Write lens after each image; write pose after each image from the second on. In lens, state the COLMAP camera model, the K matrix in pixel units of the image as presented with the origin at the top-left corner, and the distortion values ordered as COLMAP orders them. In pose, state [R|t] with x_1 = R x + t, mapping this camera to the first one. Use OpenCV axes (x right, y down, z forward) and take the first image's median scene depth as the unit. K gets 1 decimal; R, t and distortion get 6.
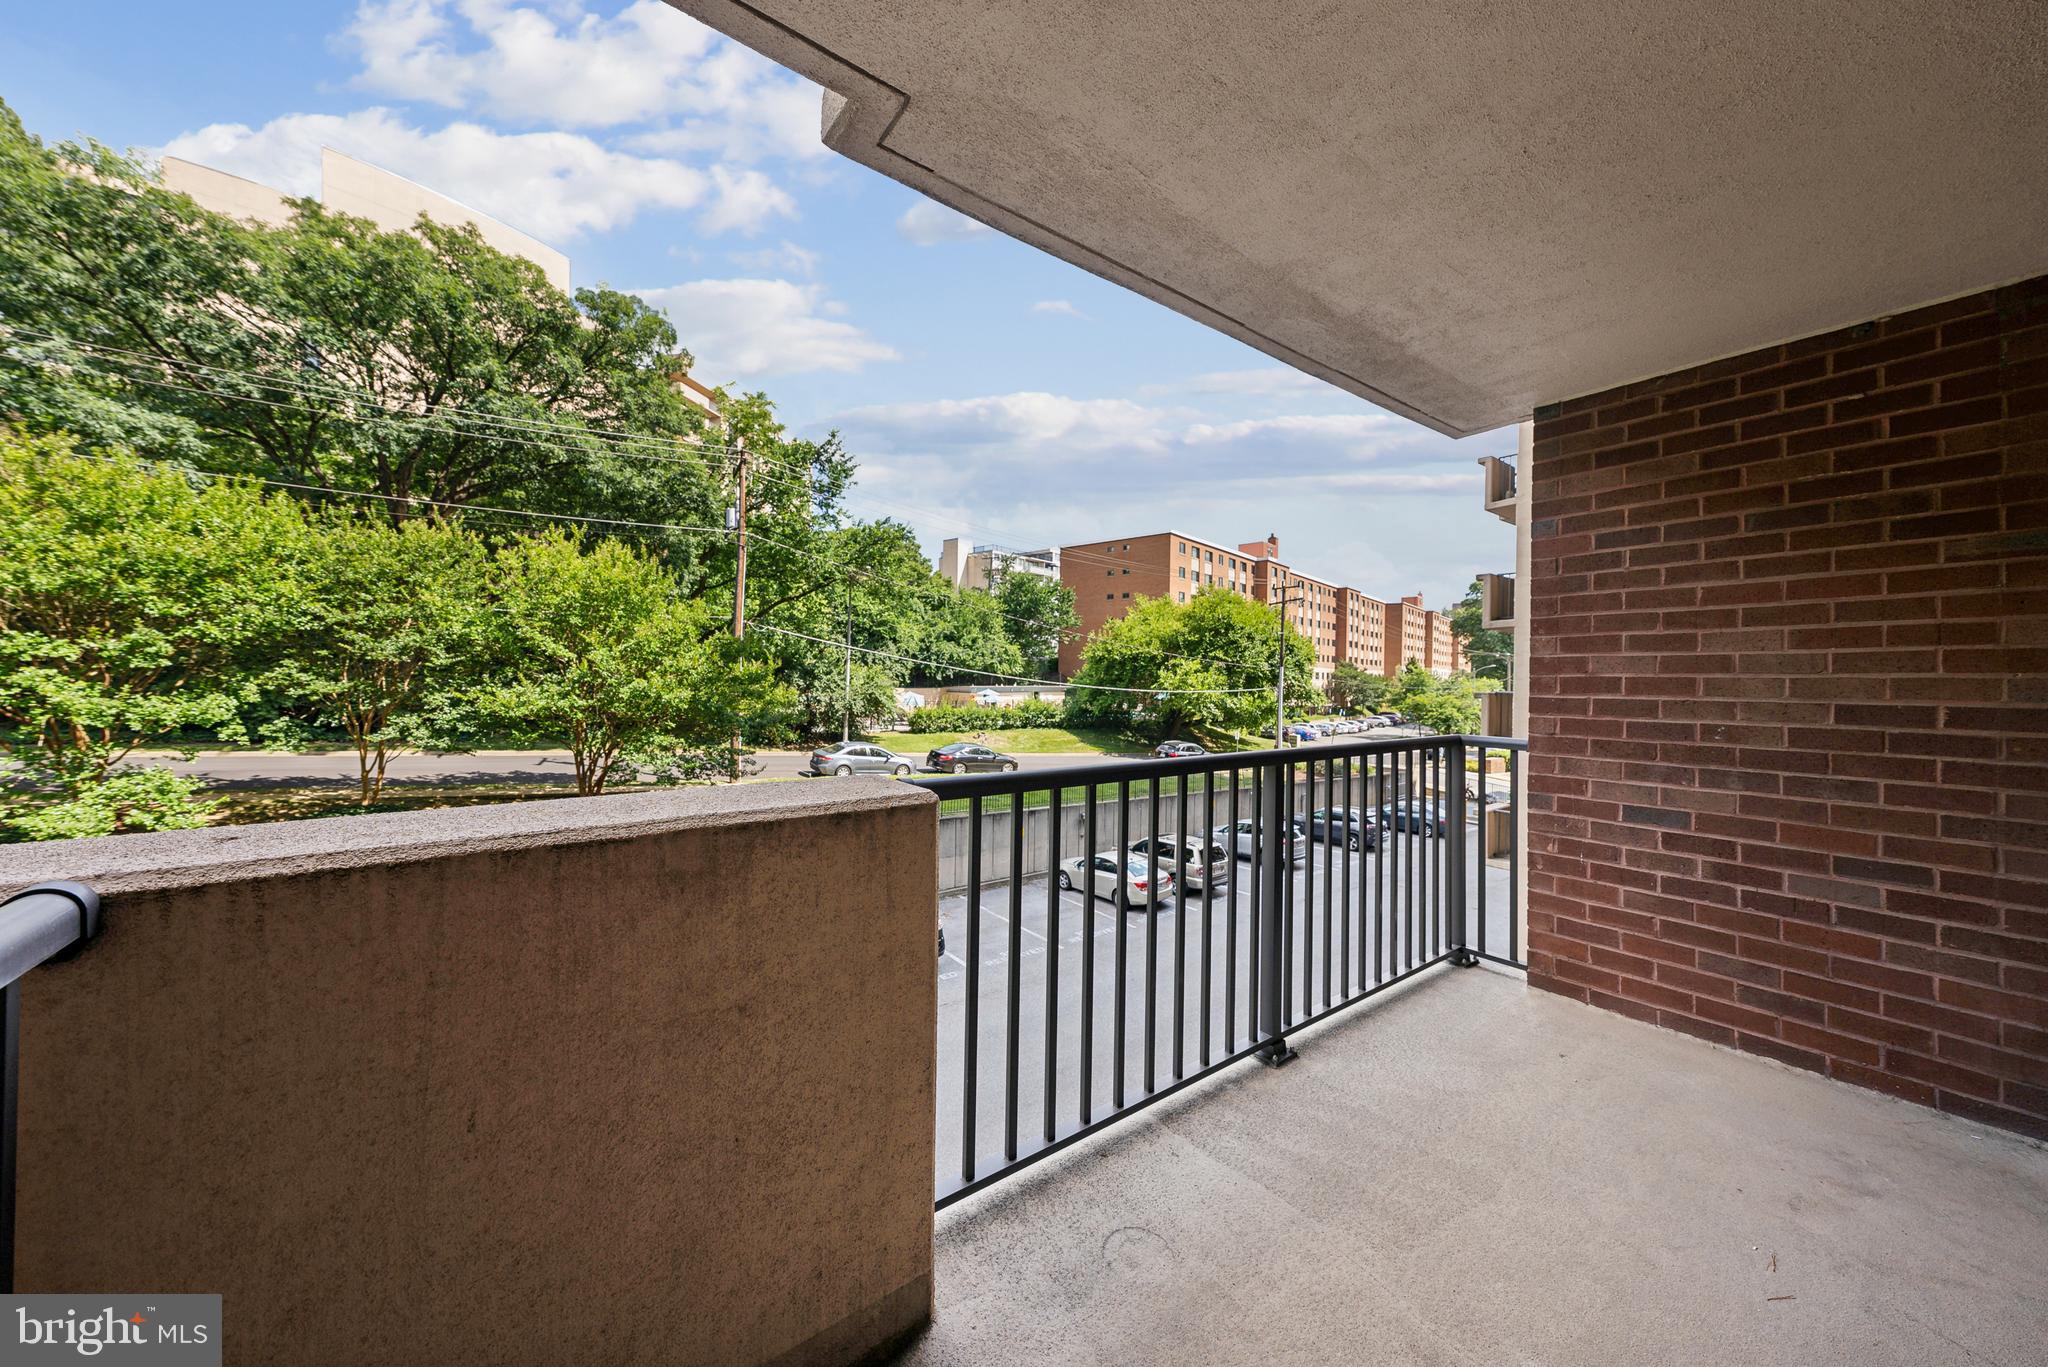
lens RADIAL K [[690.9, 0, 1017.9], [0, 690.9, 675.2], [0, 0, 1]] dist [-0.006415, 0.000119]
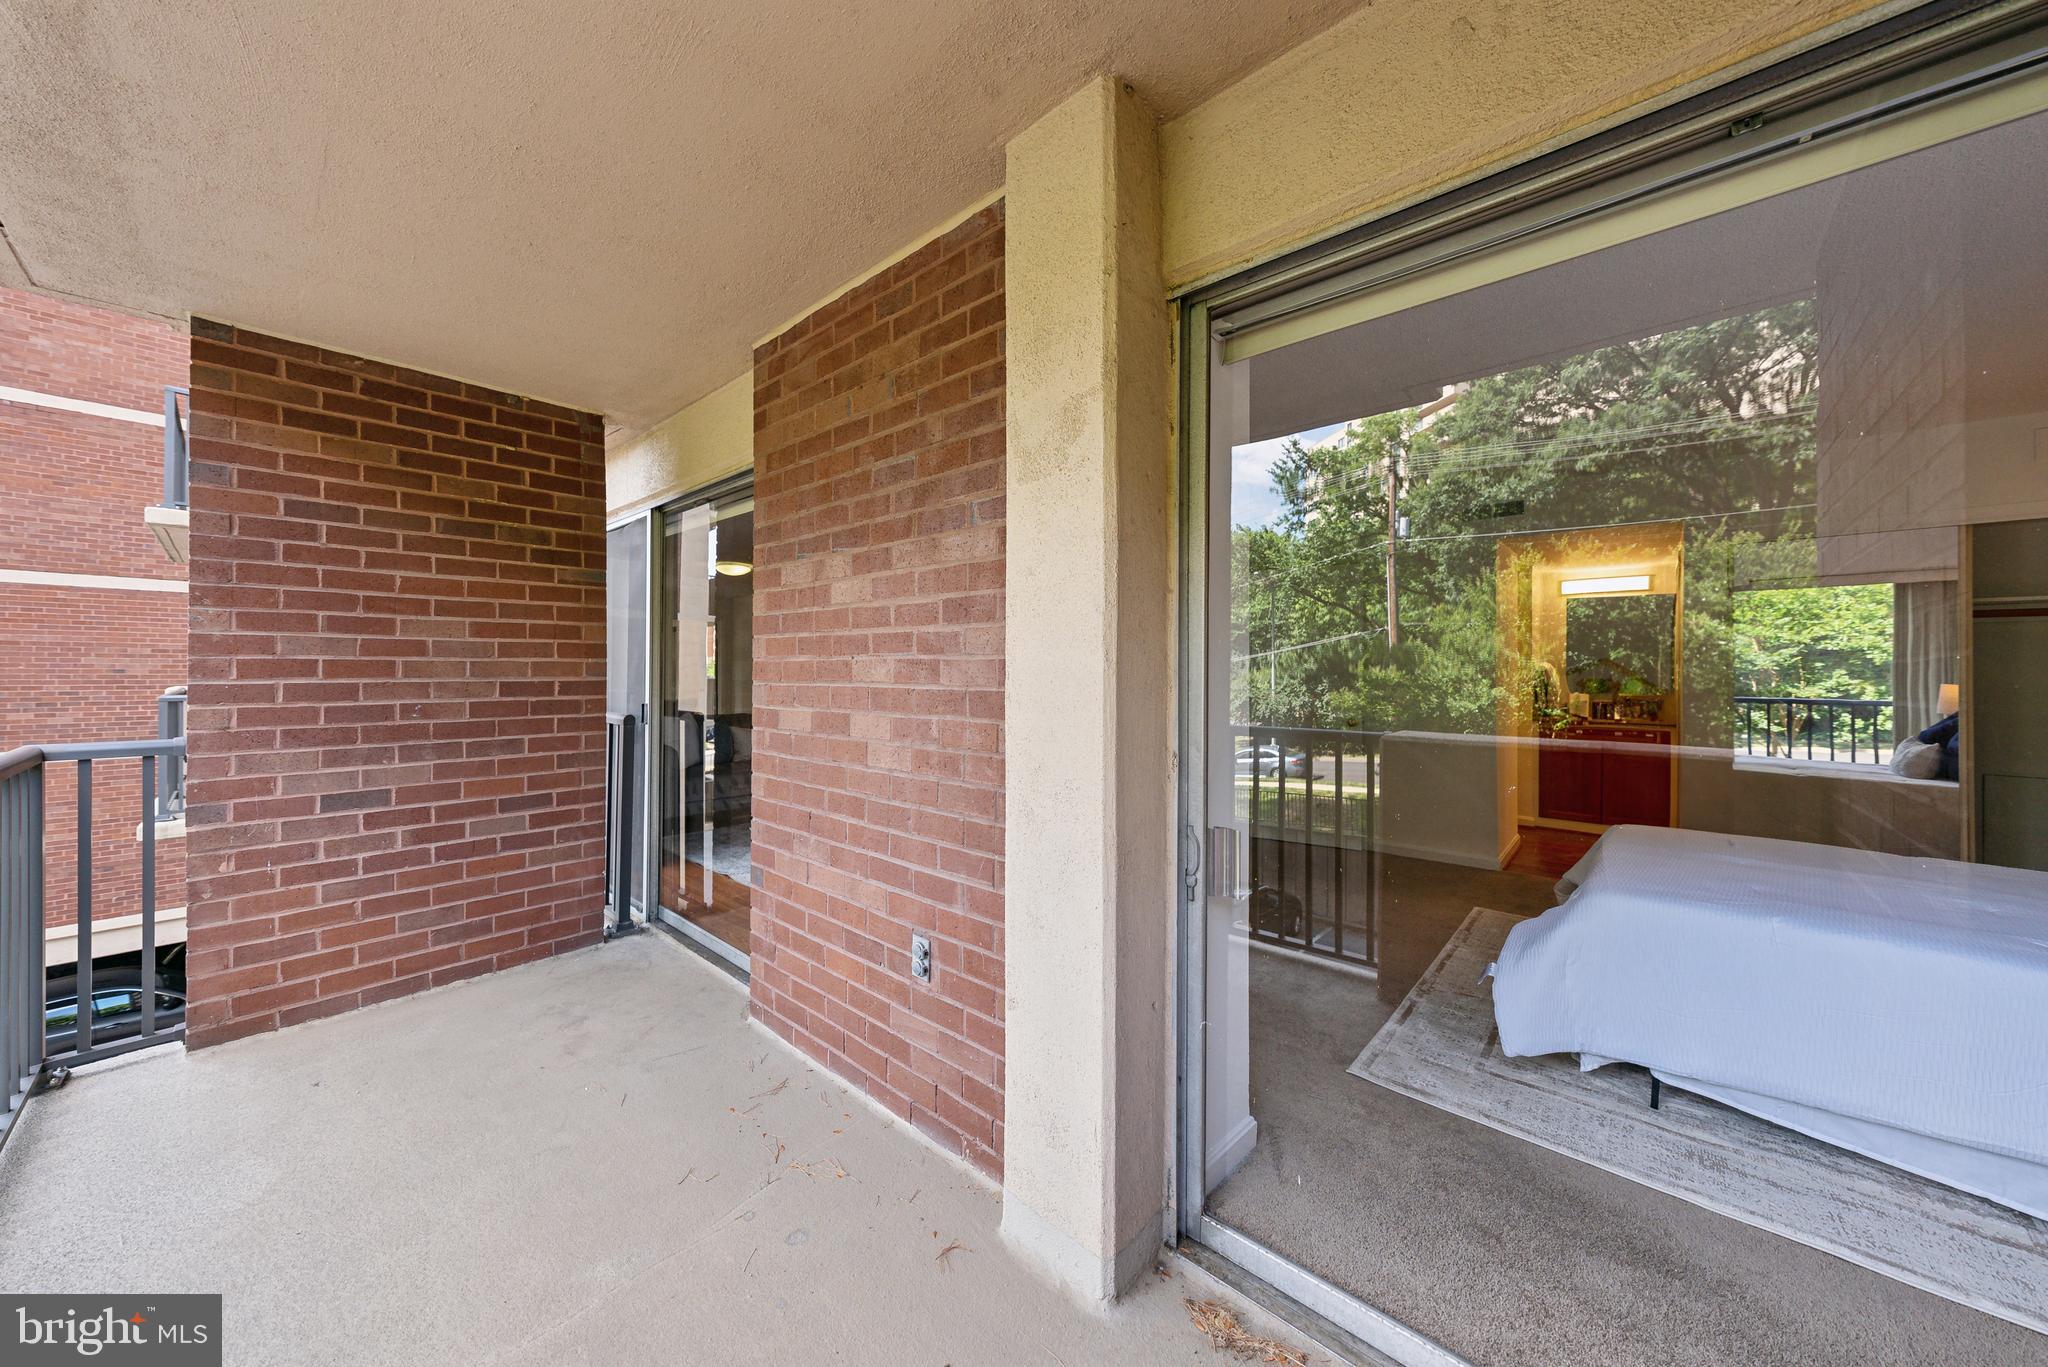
lens RADIAL K [[690.9, 0, 1020.8], [0, 690.9, 664.9], [0, 0, 1]] dist [-0.006415, 0.000119]
pose [[-0.220613, -0.005216, 0.975347, -0.260141], [-0.011066, 0.999935, 0.002844, -0.003262], [-0.975299, -0.010166, -0.220656, 0.294466]]
